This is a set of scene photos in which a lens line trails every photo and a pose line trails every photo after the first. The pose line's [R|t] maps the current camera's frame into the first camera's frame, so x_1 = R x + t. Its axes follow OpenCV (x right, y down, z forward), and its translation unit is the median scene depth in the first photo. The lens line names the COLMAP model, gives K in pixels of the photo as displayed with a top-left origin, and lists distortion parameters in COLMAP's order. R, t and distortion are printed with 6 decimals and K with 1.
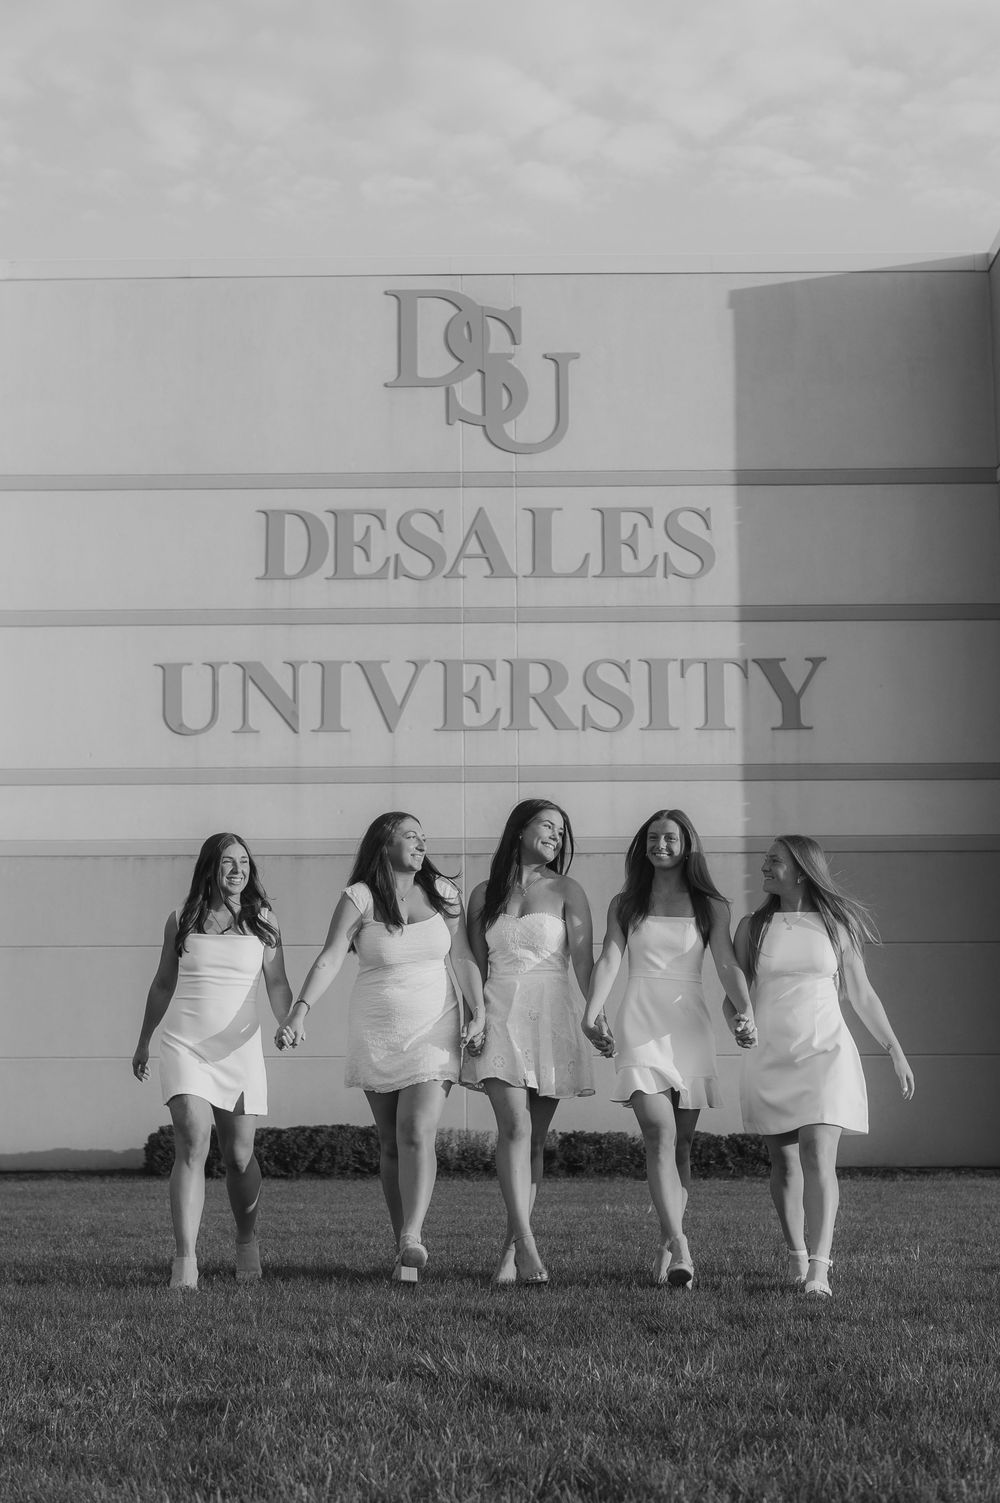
lens RADIAL K [[2475.3, 0, 500.0], [0, 2475.3, 751.5], [0, 0, 1]] dist [-0.060382, -0.002606]
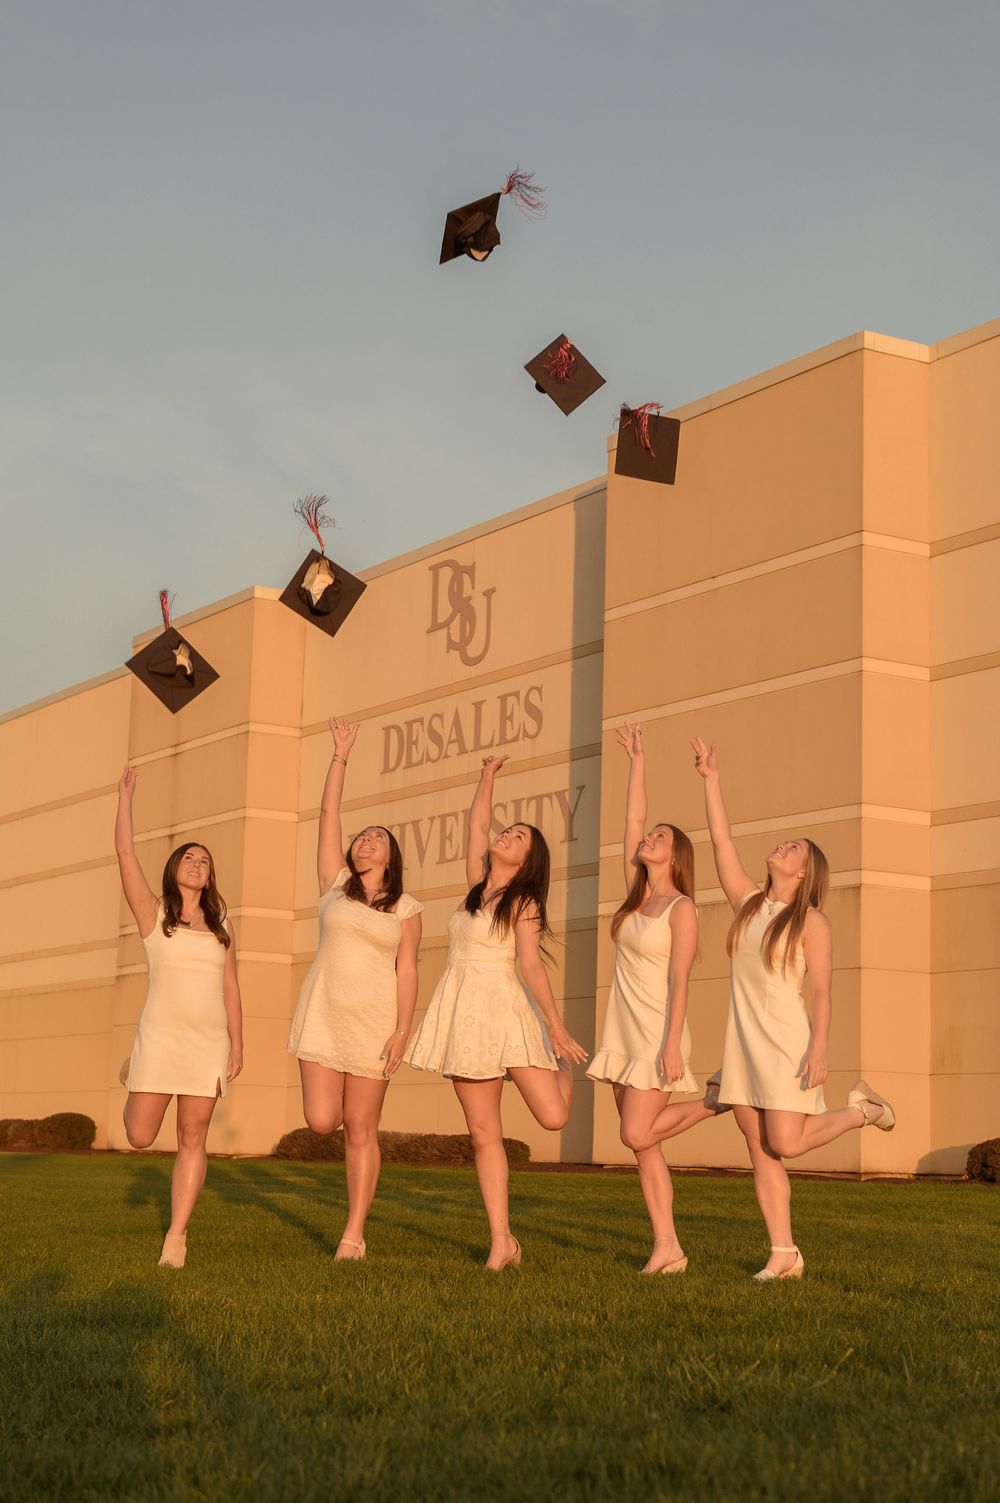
lens RADIAL K [[2475.3, 0, 500.0], [0, 2475.3, 751.5], [0, 0, 1]] dist [-0.060382, -0.002606]
pose [[0.529190, -0.120399, -0.839918, 1.235161], [0.112278, 0.991113, -0.071332, 0.034675], [0.841042, -0.056556, 0.538005, 0.236186]]
